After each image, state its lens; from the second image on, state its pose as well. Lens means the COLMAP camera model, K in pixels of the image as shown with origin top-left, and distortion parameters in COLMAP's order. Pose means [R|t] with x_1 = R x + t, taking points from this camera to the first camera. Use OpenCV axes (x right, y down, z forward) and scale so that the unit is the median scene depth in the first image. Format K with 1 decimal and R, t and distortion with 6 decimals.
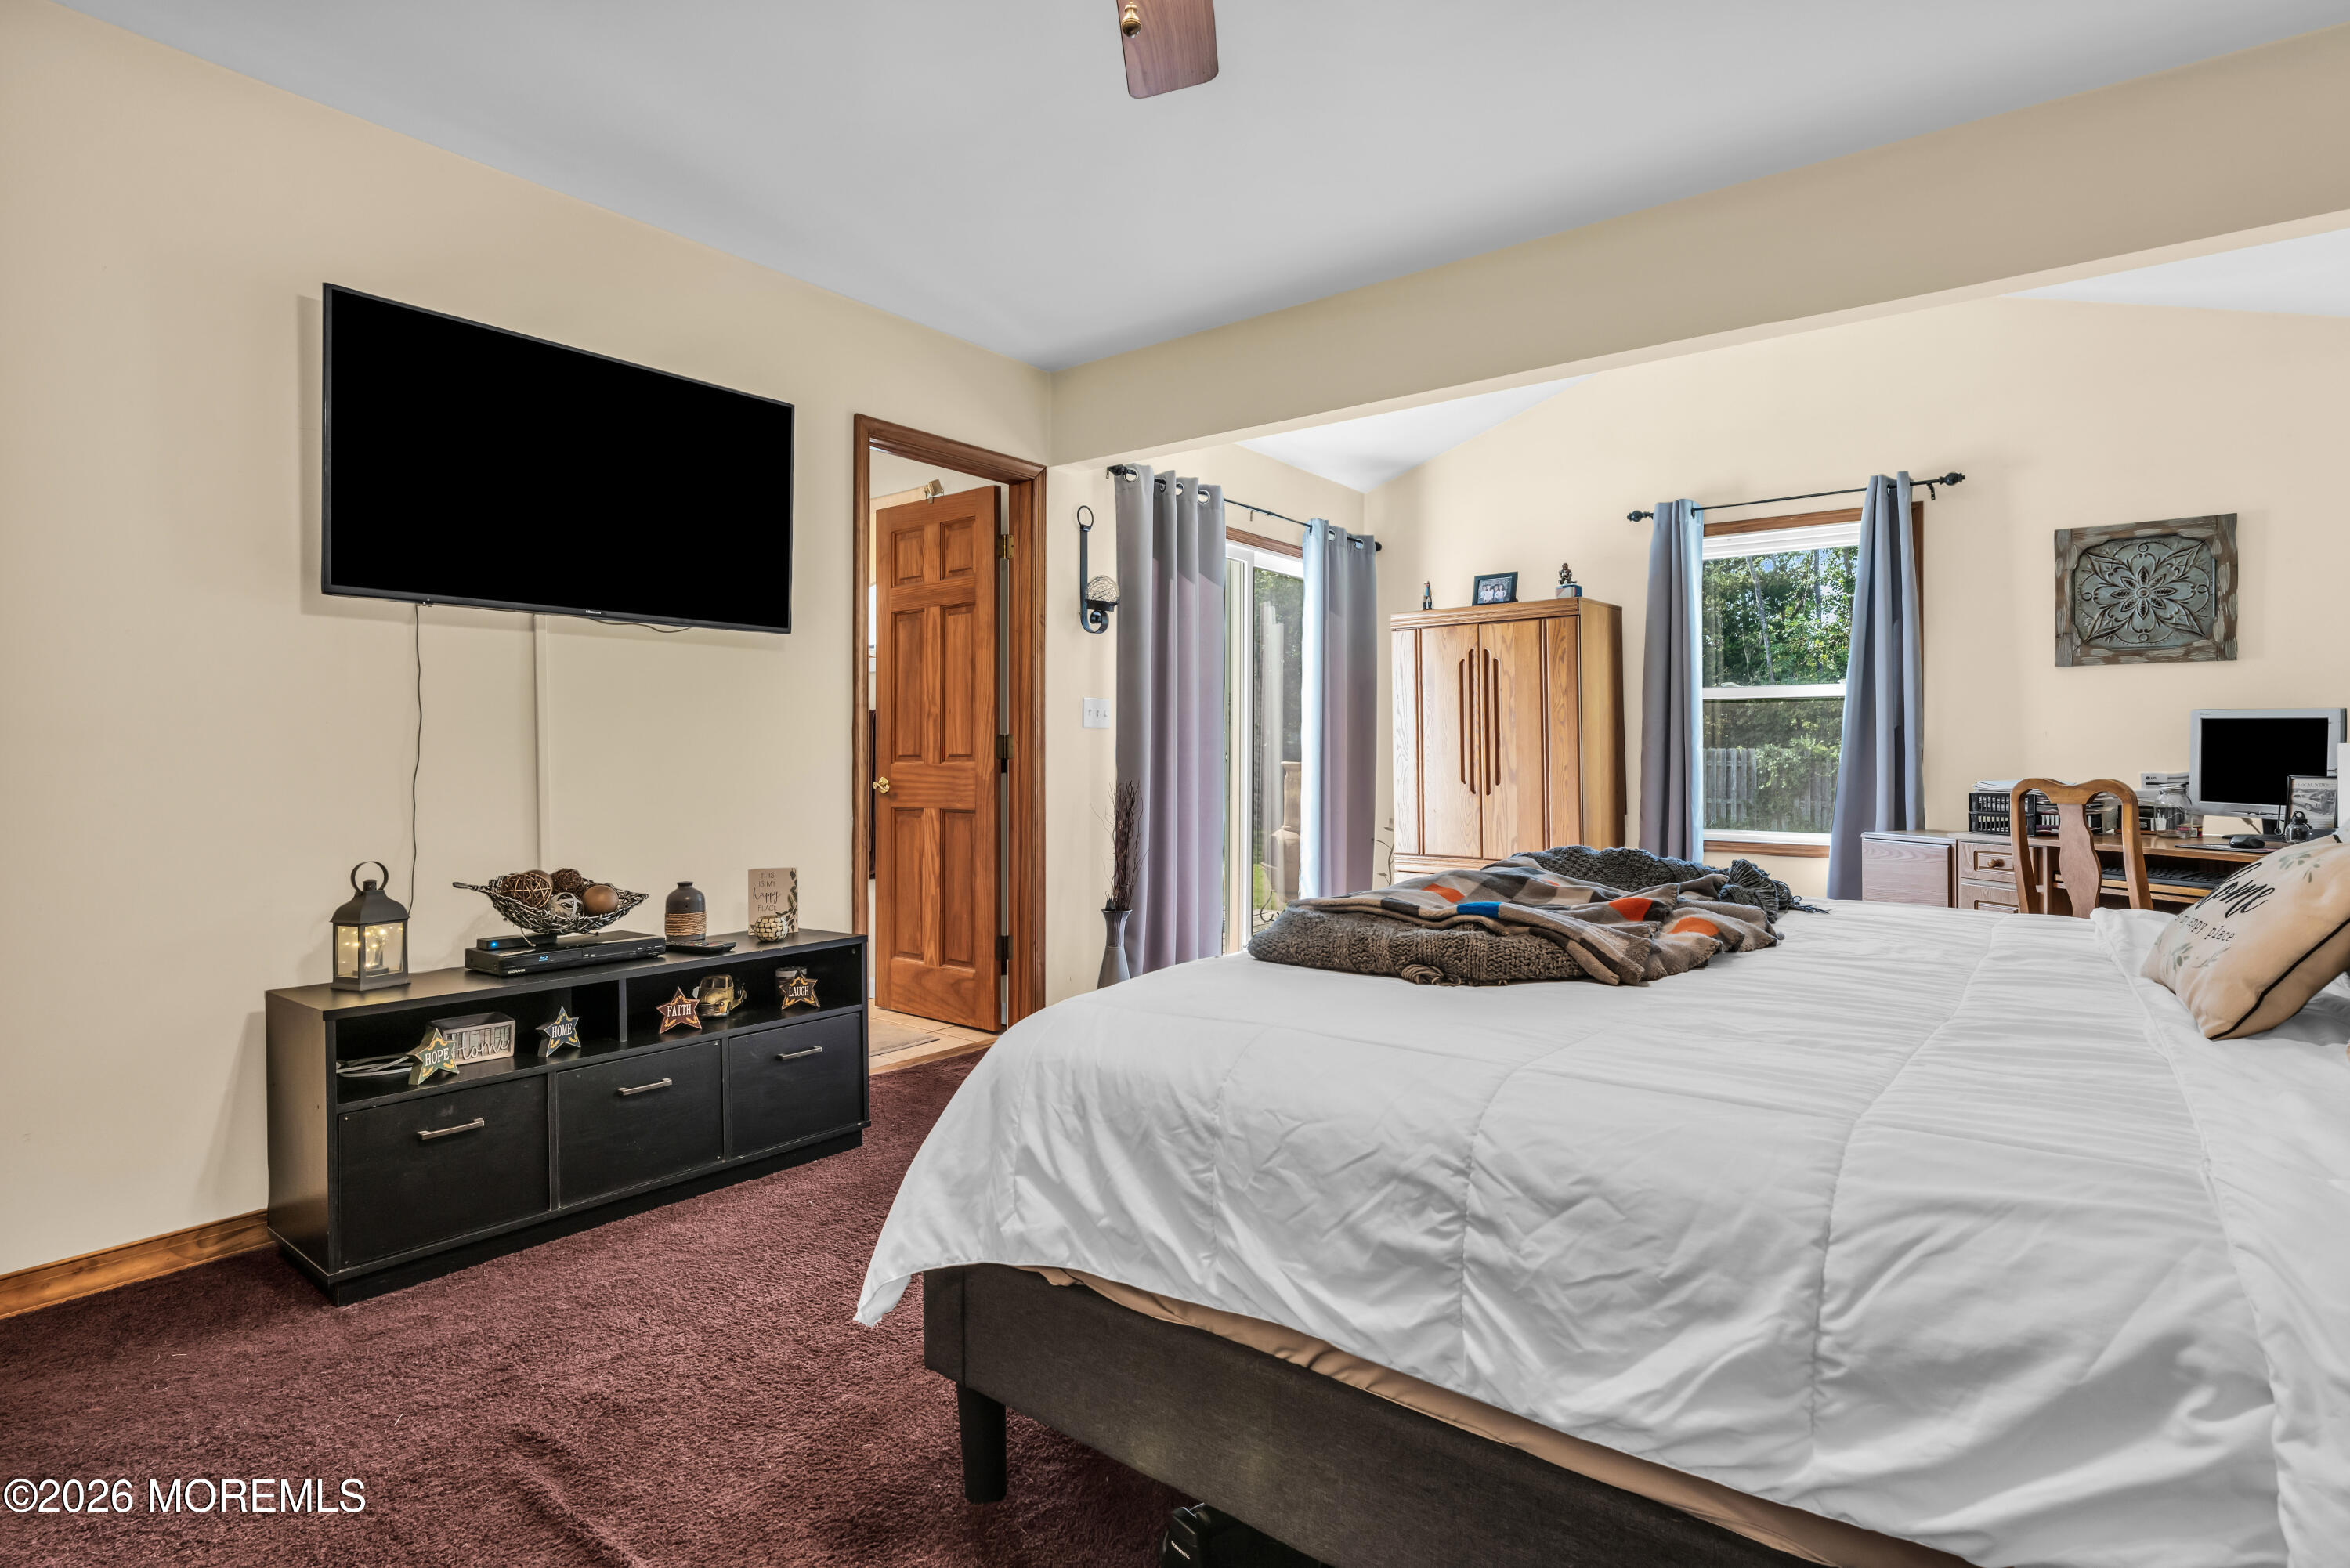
lens RADIAL K [[1190.1, 0, 1171.2], [0, 1190.1, 776.1], [0, 0, 1]] dist [-0.001553, -0.000525]
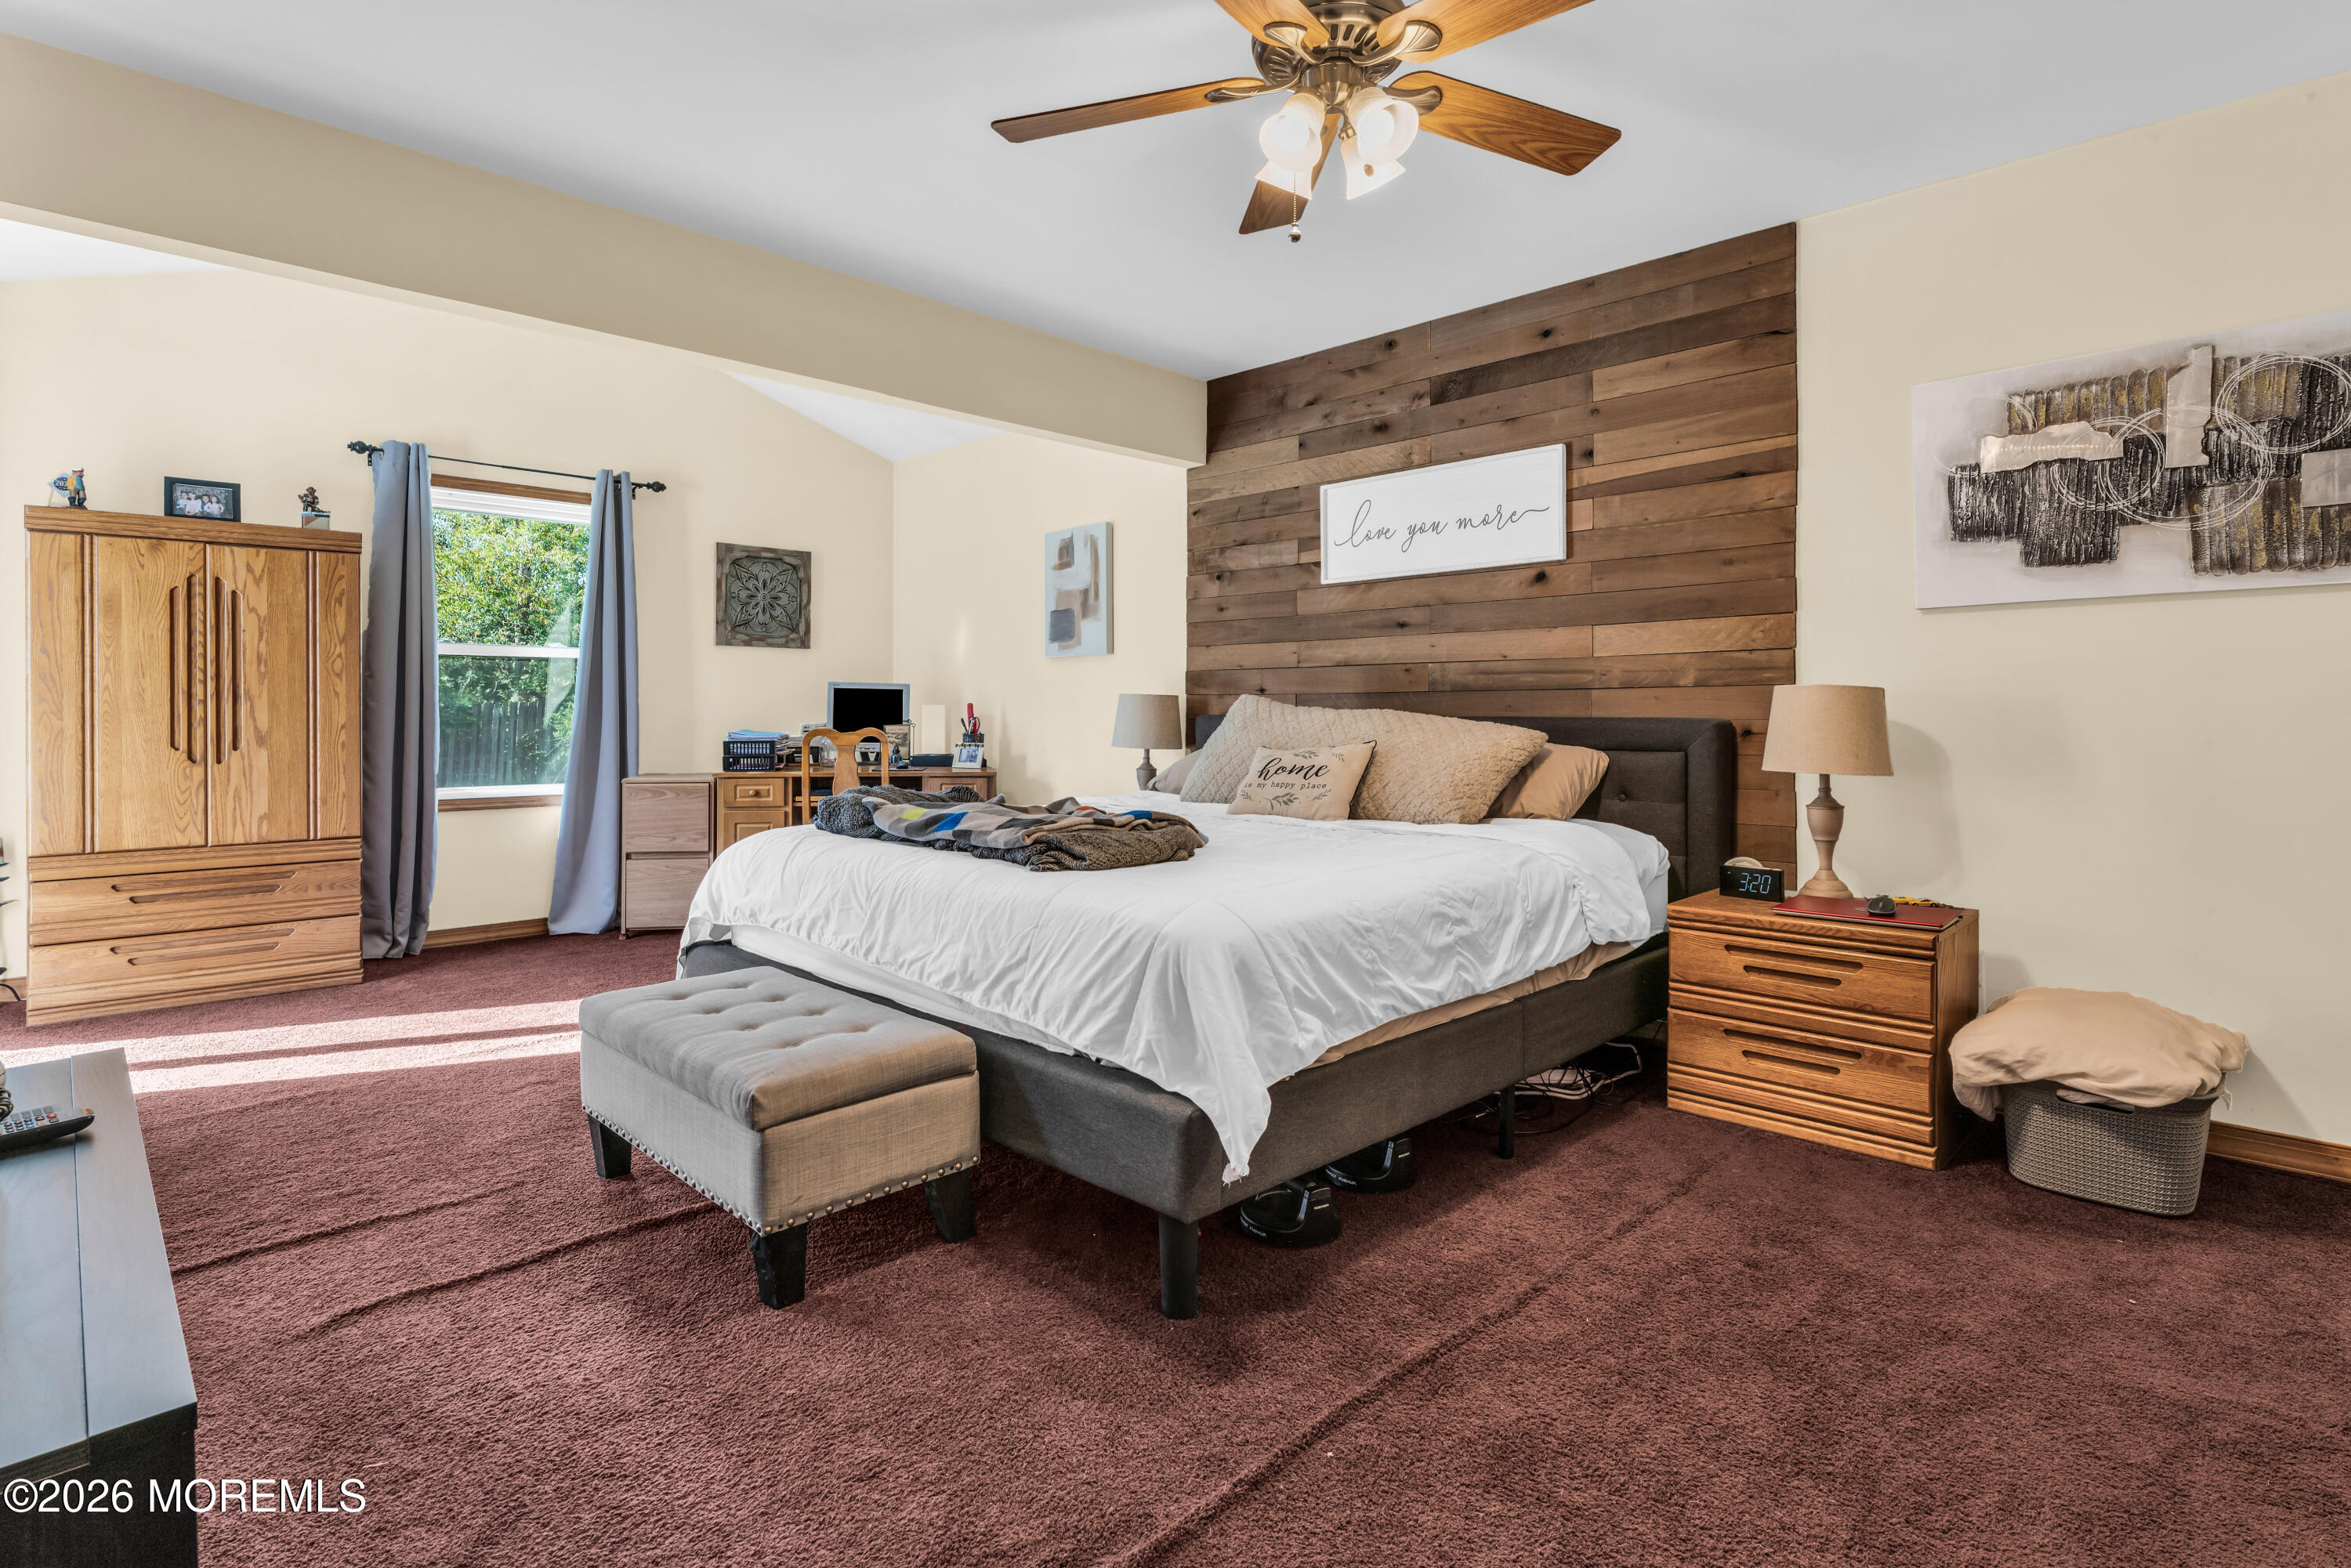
lens RADIAL K [[1197.8, 0, 1170.1], [0, 1197.8, 783.7], [0, 0, 1]] dist [-0.000455, -0.000821]
pose [[0.114600, -0.060554, 0.991564, -0.546730], [0.019524, 0.998085, 0.058696, -0.006305], [-0.993220, 0.012633, 0.115563, 0.347701]]
